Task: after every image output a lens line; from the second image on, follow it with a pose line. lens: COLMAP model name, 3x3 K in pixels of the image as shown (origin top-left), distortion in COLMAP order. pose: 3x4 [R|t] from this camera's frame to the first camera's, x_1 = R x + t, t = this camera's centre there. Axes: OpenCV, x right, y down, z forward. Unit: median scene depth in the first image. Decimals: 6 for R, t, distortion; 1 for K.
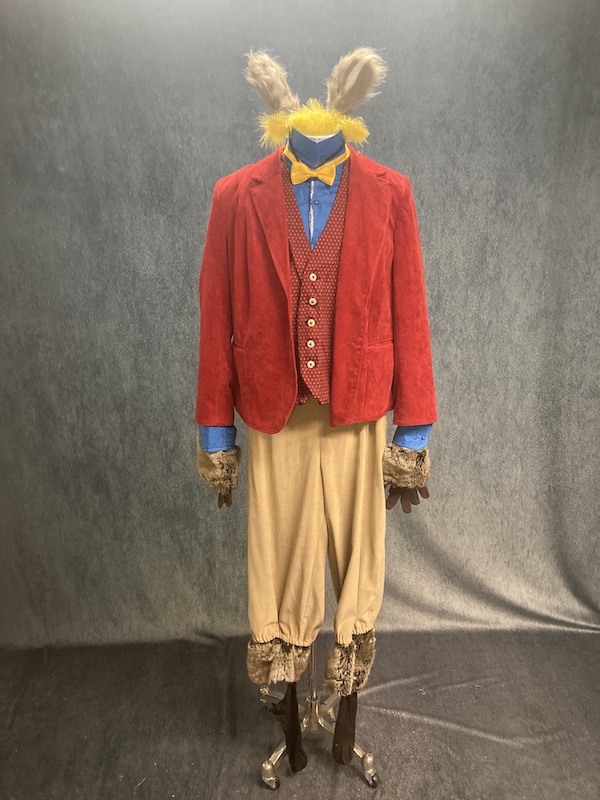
lens RADIAL K [[652.5, 0, 299.6], [0, 652.5, 395.5], [0, 0, 1]] dist [0.046469, -0.053574]
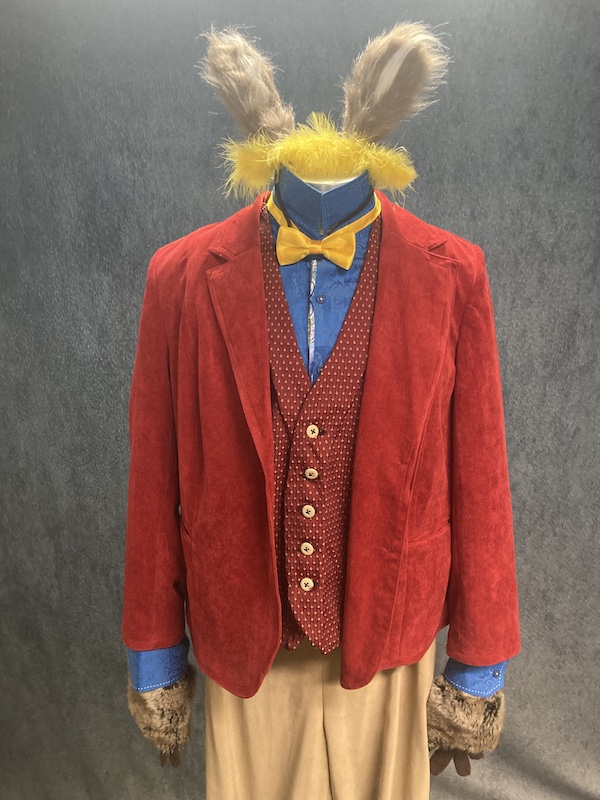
lens RADIAL K [[652.5, 0, 300.7], [0, 652.5, 402.8], [0, 0, 1]] dist [0.046469, -0.053574]
pose [[0.999518, 0.015149, -0.027093, 0.022089], [-0.014938, 0.999857, 0.007967, -0.185459], [0.027210, -0.007558, 0.999601, 0.389261]]
